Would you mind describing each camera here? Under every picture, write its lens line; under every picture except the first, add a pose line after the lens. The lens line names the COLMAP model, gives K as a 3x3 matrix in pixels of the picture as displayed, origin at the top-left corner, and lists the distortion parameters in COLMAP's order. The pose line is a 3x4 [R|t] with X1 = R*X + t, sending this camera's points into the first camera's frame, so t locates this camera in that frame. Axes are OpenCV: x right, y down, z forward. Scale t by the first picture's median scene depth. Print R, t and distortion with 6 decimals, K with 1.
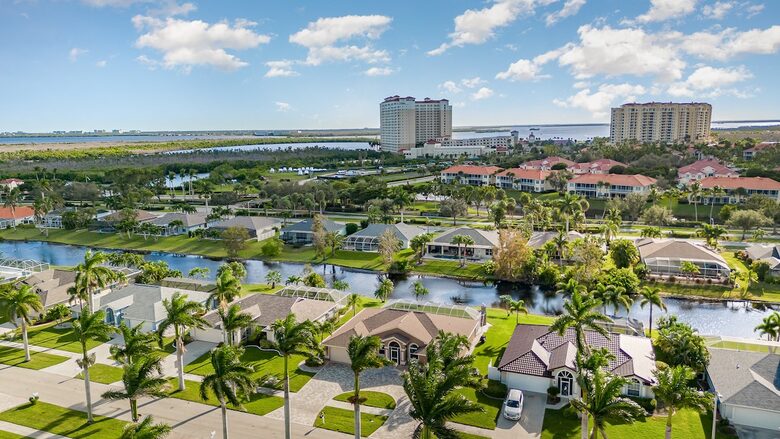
lens RADIAL K [[537.7, 0, 390.0], [0, 537.7, 219.5], [0, 0, 1]] dist [0.097768, -0.123250]
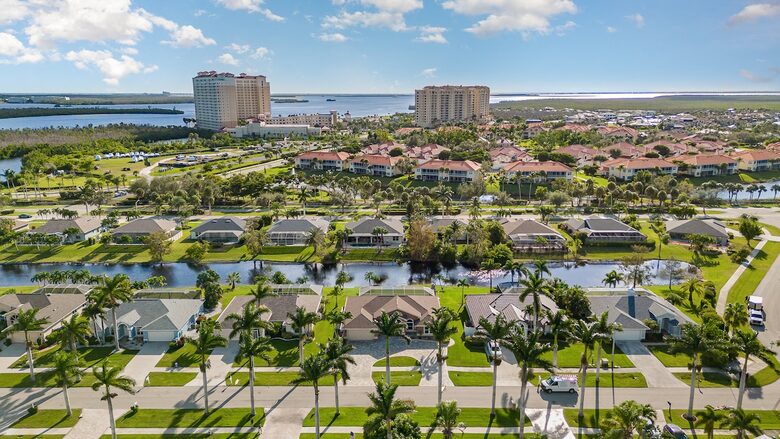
lens RADIAL K [[537.7, 0, 390.0], [0, 537.7, 219.5], [0, 0, 1]] dist [0.097768, -0.123250]
pose [[0.931385, -0.067598, 0.357705, -0.269742], [0.047047, 0.996719, 0.065856, -0.065219], [-0.360984, -0.044508, 0.931509, -0.143391]]
